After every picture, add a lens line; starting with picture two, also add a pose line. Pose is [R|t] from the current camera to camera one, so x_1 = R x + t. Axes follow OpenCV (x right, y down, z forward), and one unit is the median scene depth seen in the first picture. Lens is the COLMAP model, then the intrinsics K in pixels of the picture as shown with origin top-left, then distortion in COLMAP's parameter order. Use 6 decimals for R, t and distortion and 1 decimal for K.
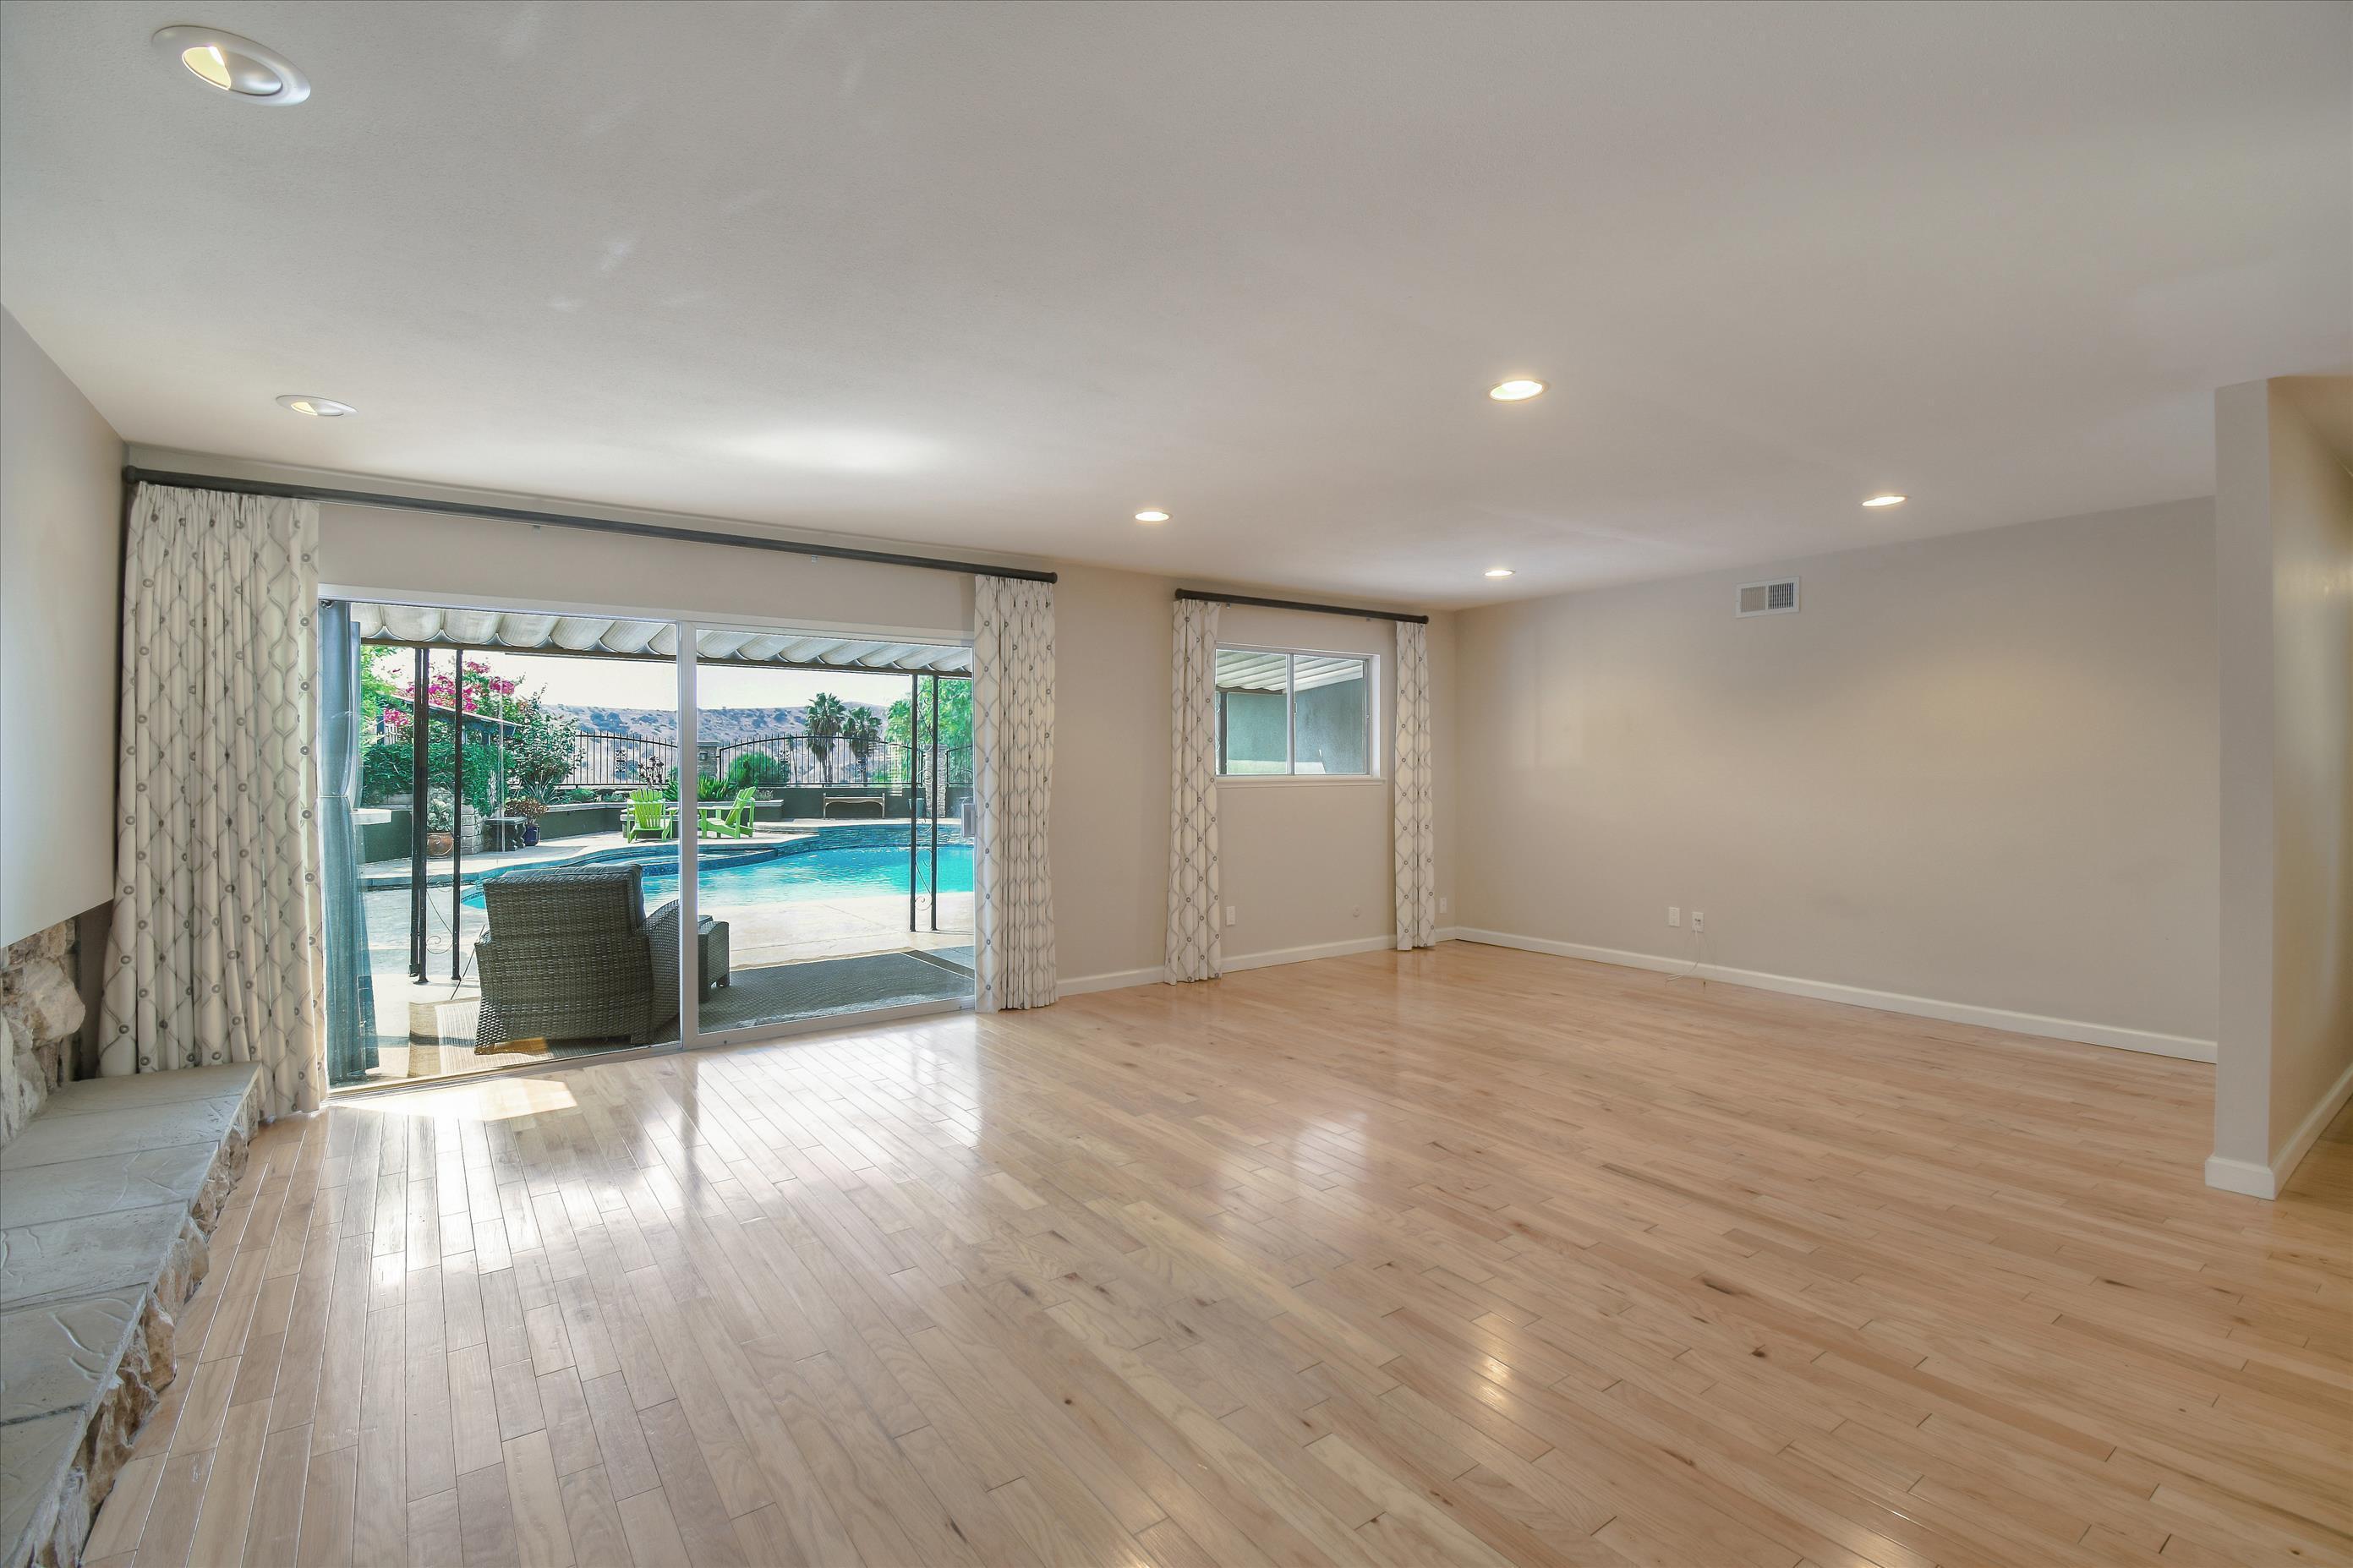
lens RADIAL K [[1047.1, 0, 1164.8], [0, 1047.1, 773.5], [0, 0, 1]] dist [-0.014827, -0.001014]
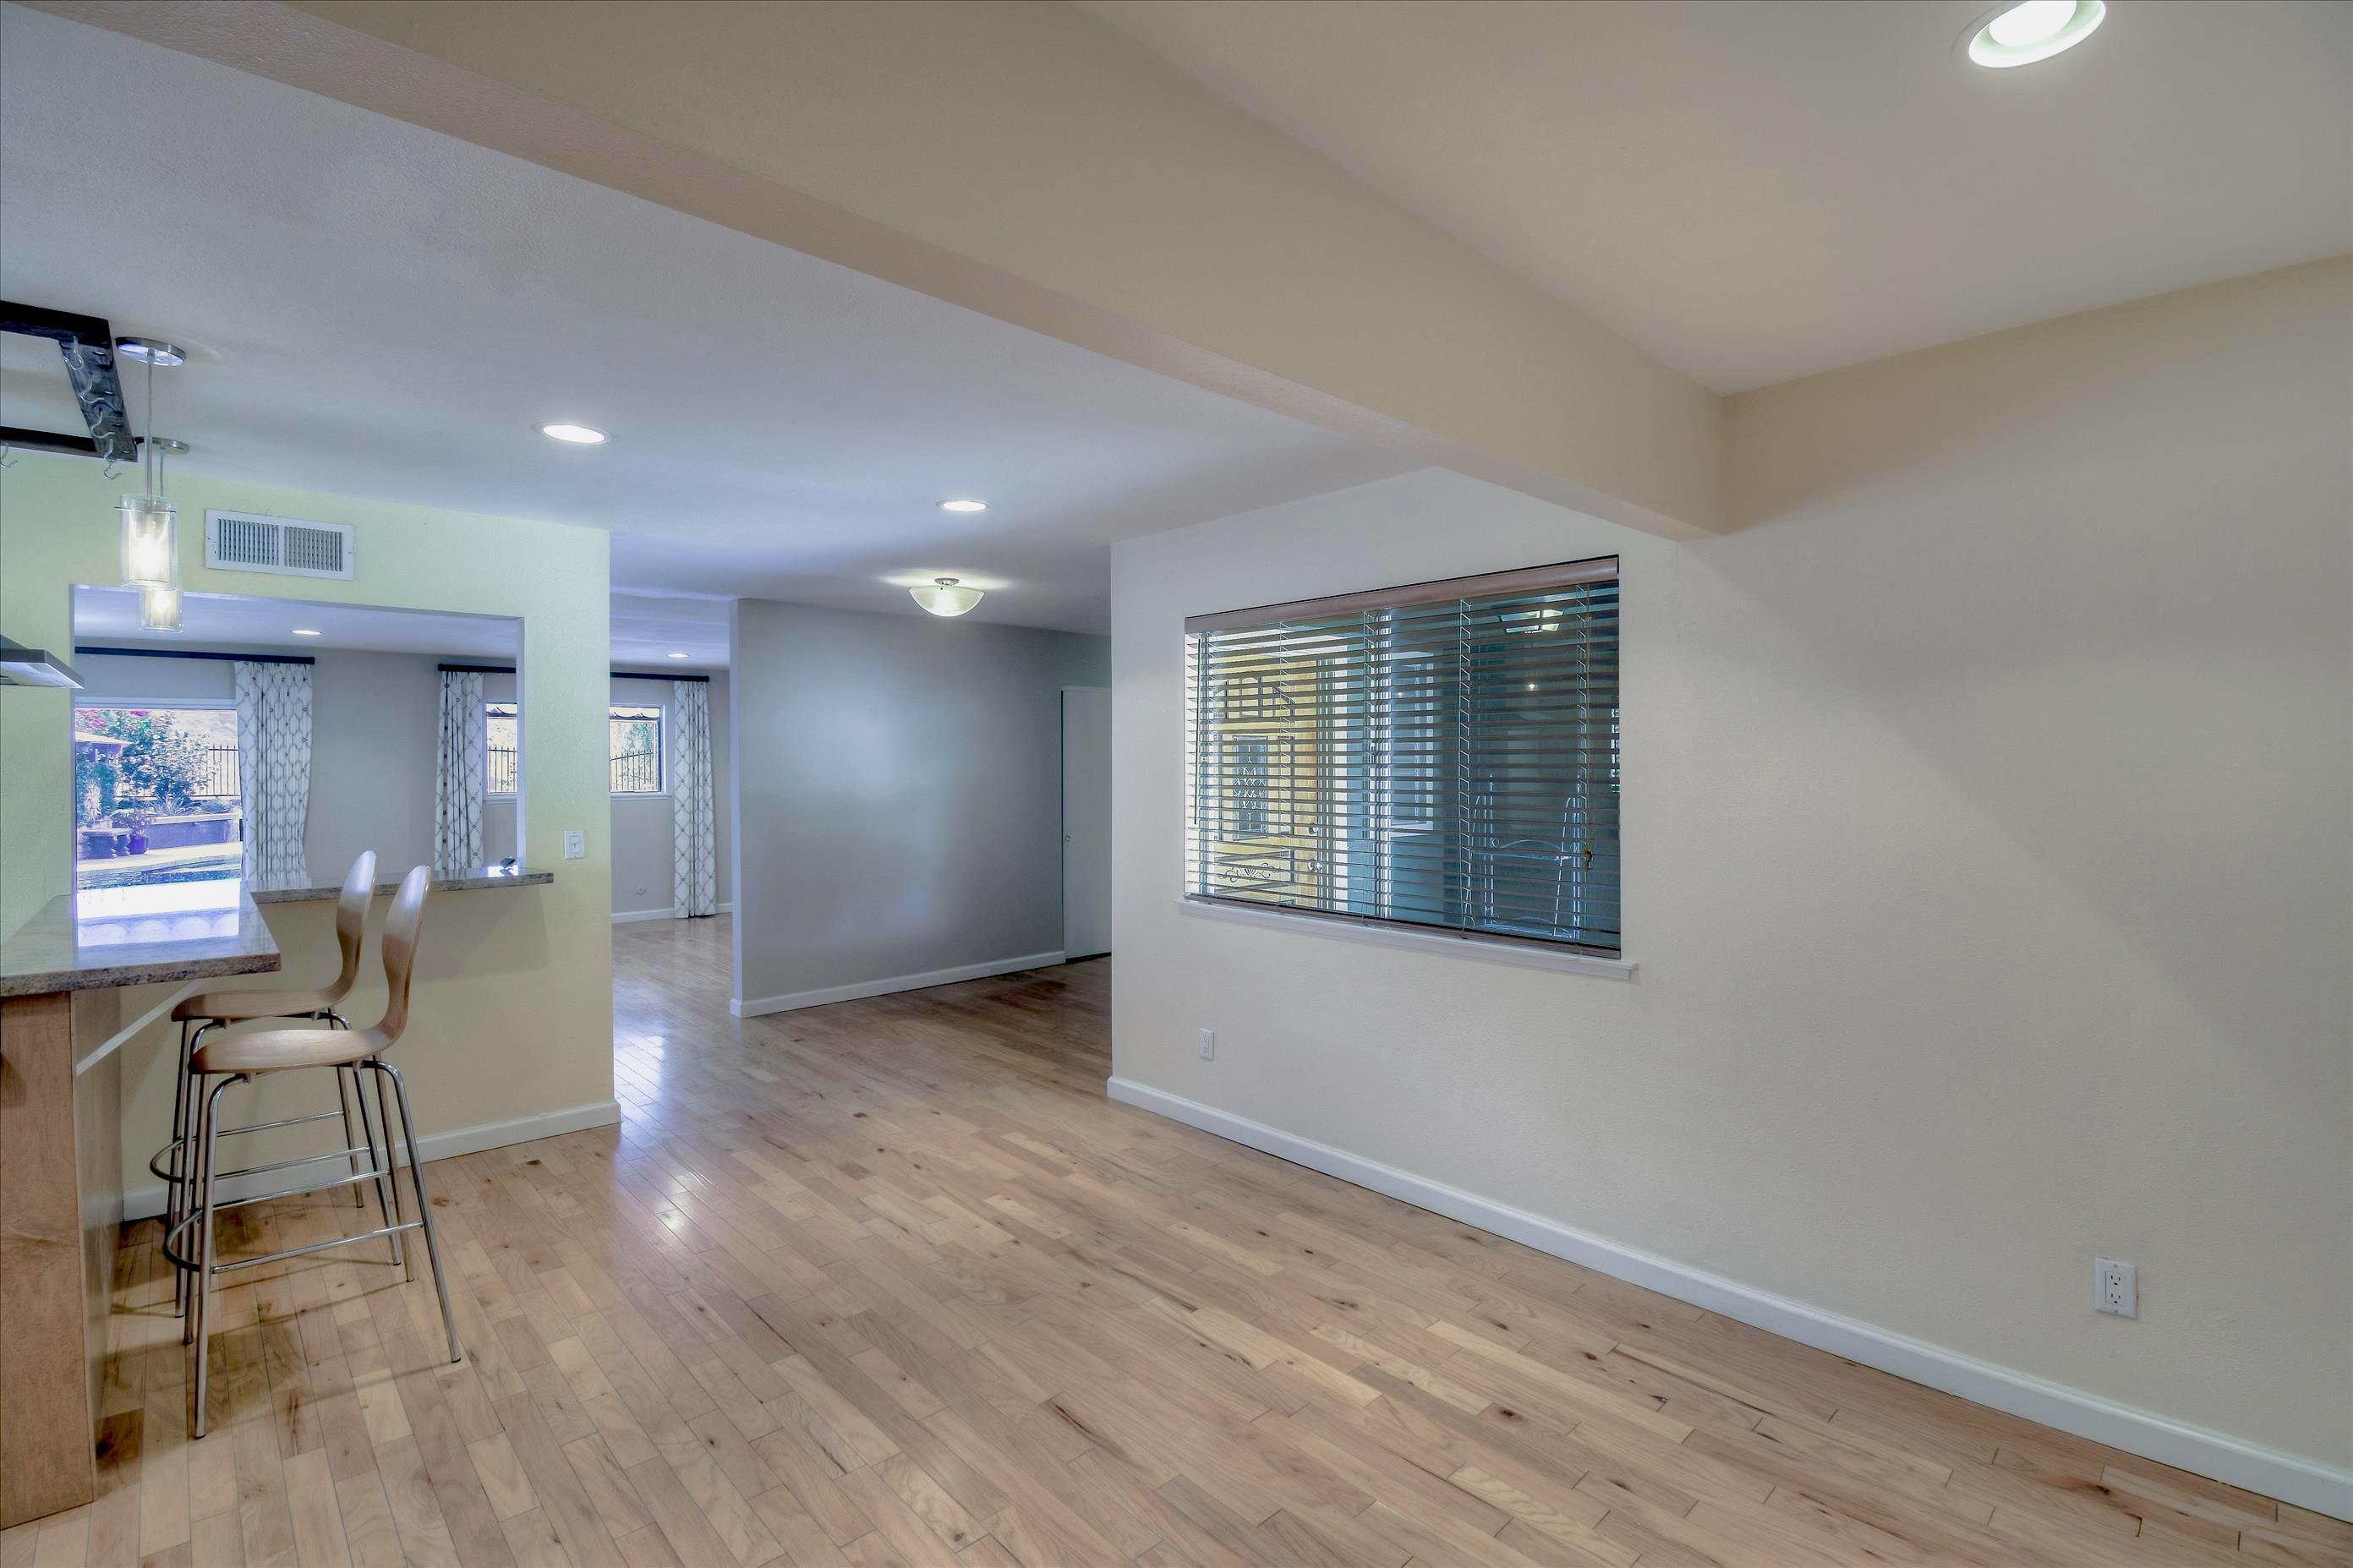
lens RADIAL K [[1047.1, 0, 1186.2], [0, 1047.1, 776.3], [0, 0, 1]] dist [-0.014827, -0.001014]
pose [[0.990637, -0.007626, 0.136310, 0.896847], [0.006961, 0.999961, 0.005357, -0.027201], [-0.136346, -0.004358, 0.990652, -0.581320]]
